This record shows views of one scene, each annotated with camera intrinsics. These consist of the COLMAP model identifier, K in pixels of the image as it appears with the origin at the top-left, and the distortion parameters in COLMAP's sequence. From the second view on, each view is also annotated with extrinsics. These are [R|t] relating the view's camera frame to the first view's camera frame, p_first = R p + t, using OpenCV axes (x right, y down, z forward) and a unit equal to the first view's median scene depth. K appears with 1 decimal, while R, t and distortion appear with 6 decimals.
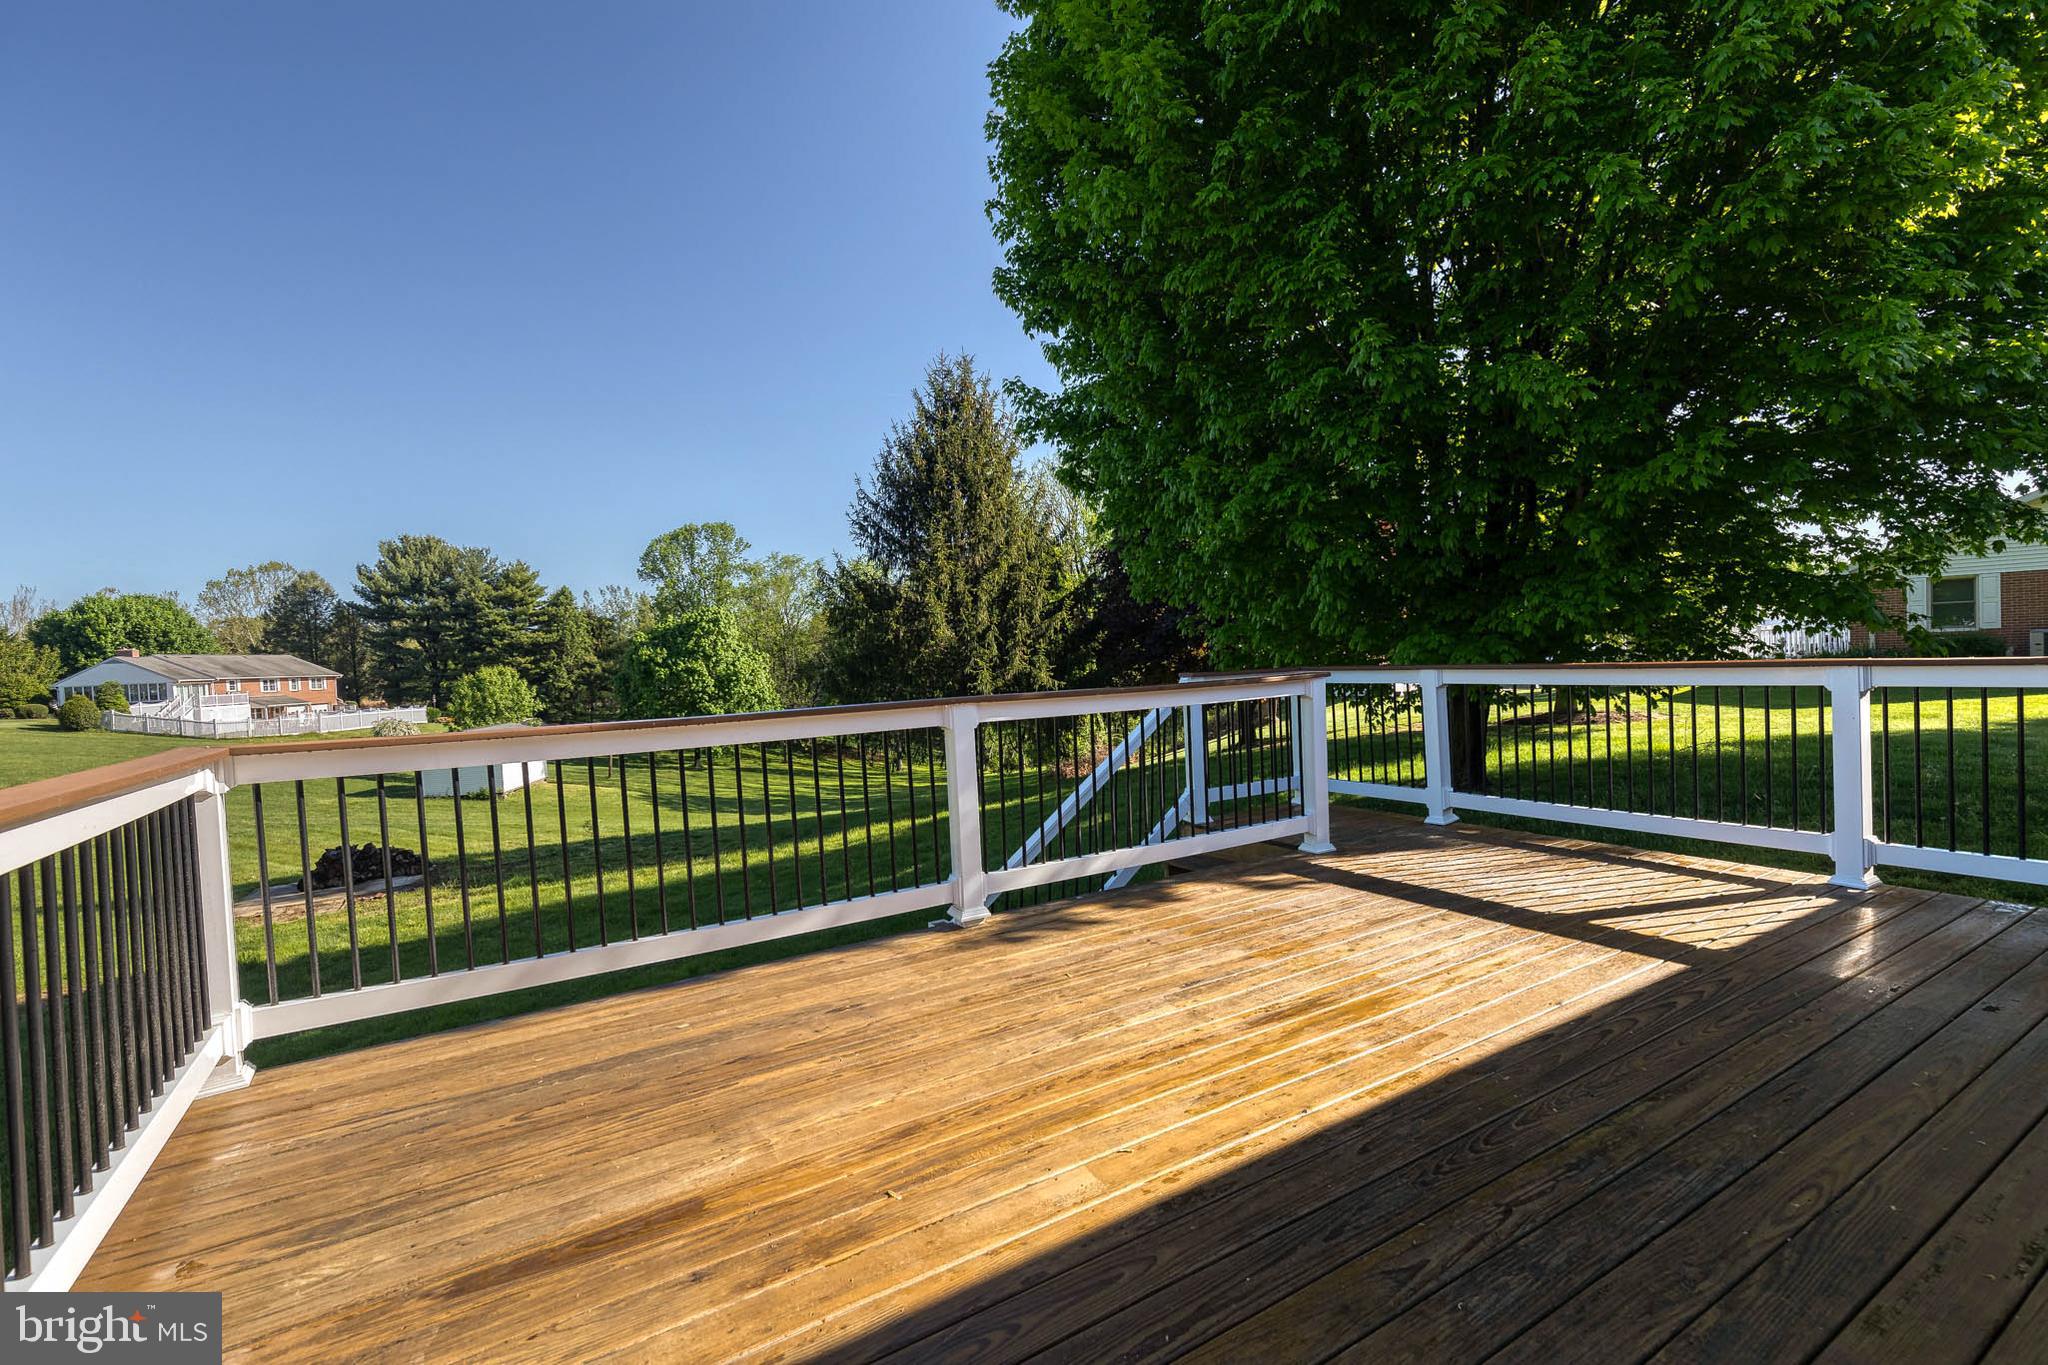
lens RADIAL K [[923.6, 0, 1047.5], [0, 923.6, 682.8], [0, 0, 1]] dist [0.002590, 0.001108]
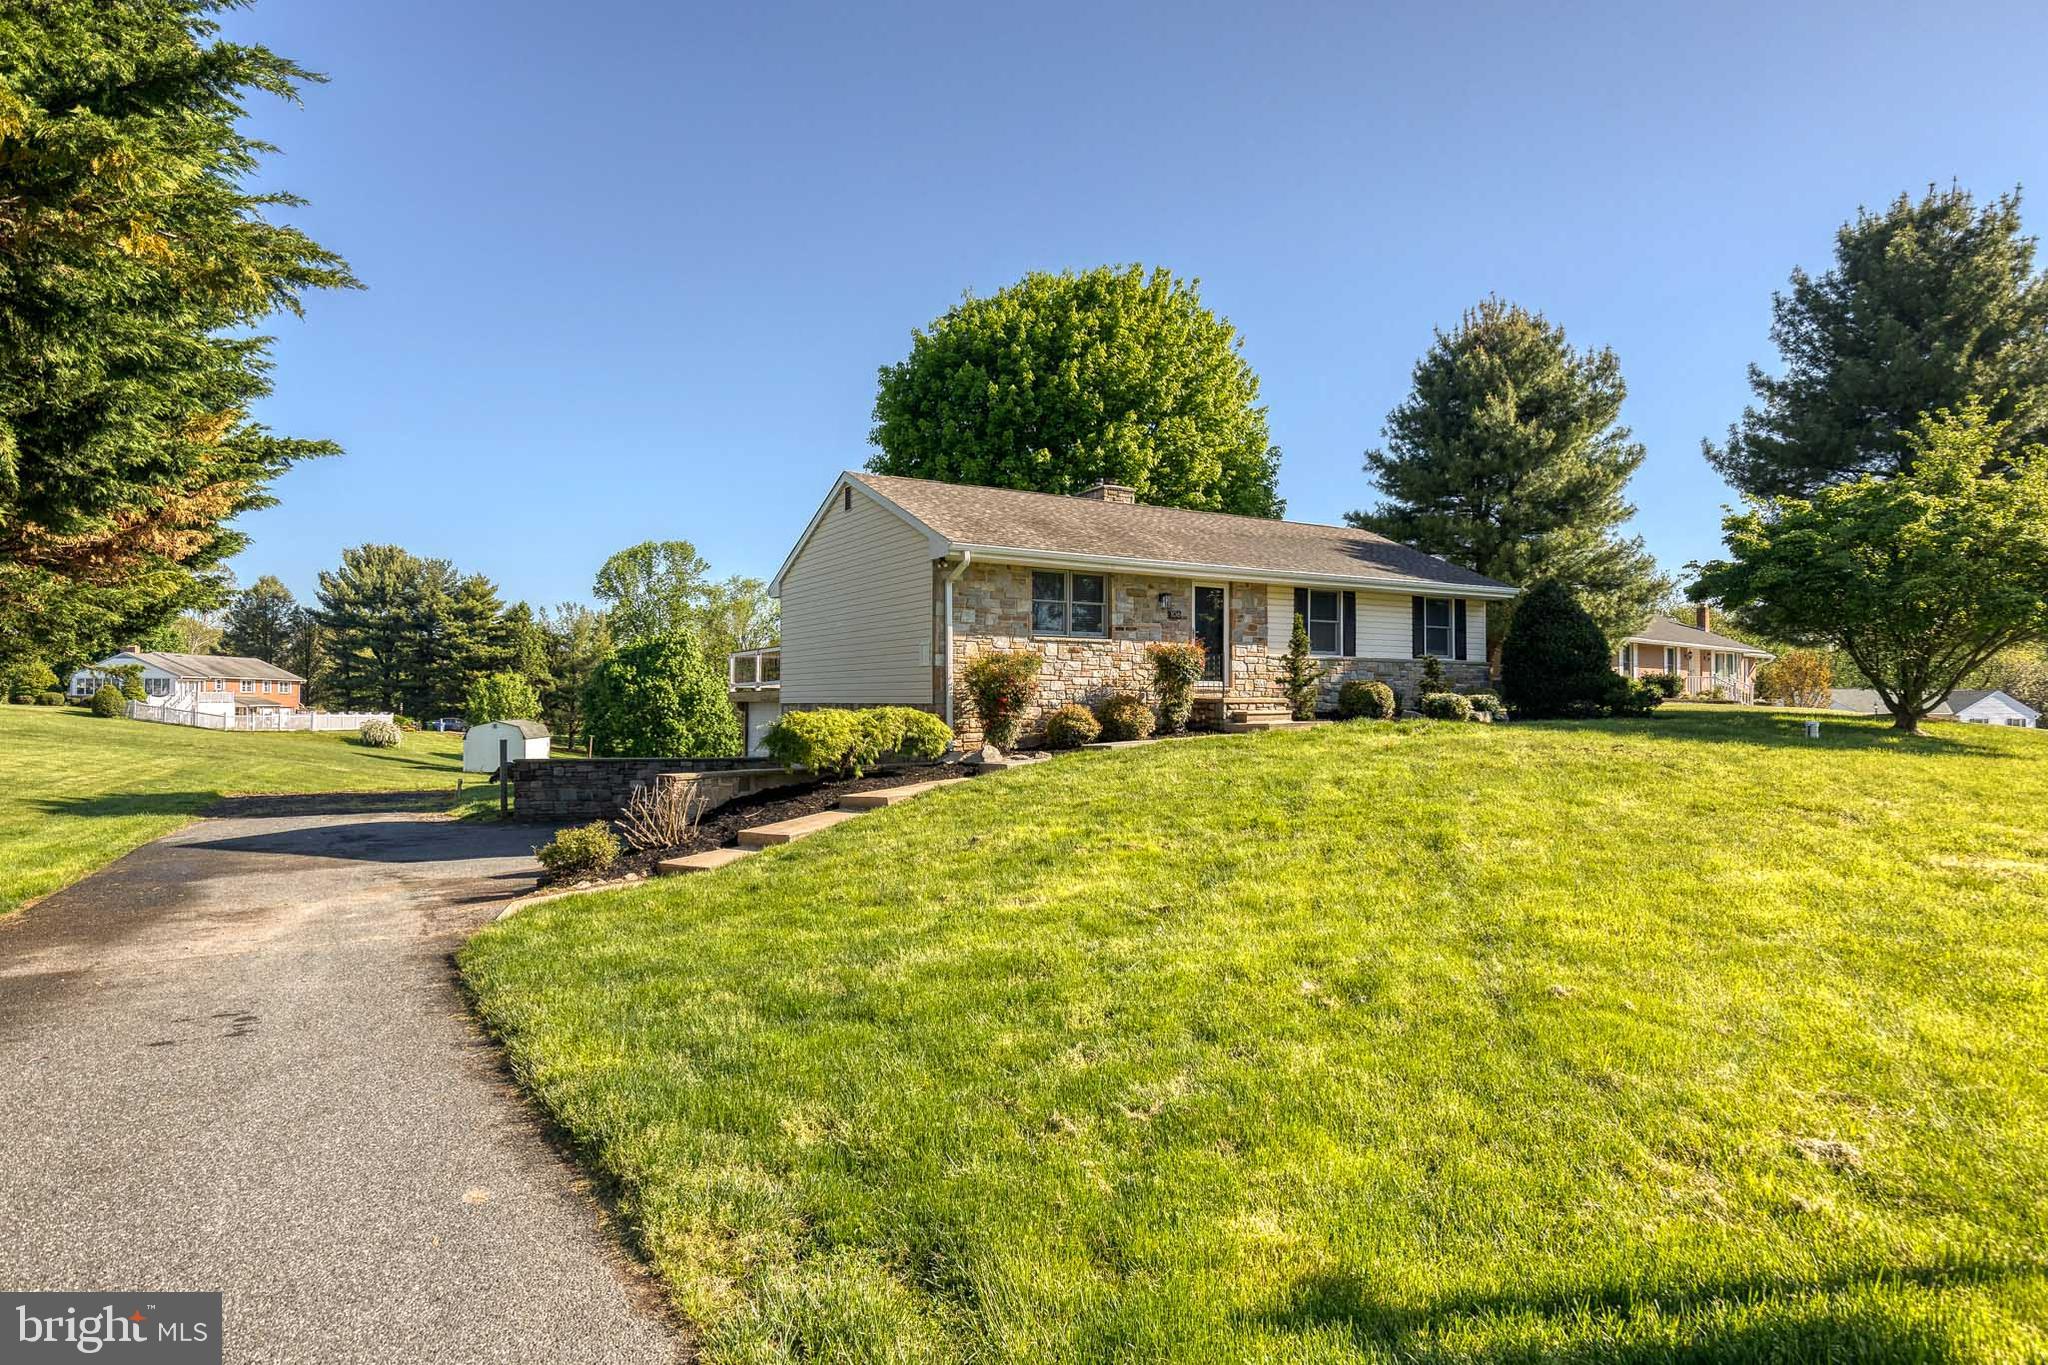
lens RADIAL K [[1192.5, 0, 1053.3], [0, 1192.5, 683.3], [0, 0, 1]] dist [-0.000655, -0.004106]
pose [[0.999017, 0.043736, -0.007170, 0.064542], [-0.044036, 0.997831, -0.048932, 0.022941], [0.005014, 0.049200, 0.998776, -0.300943]]
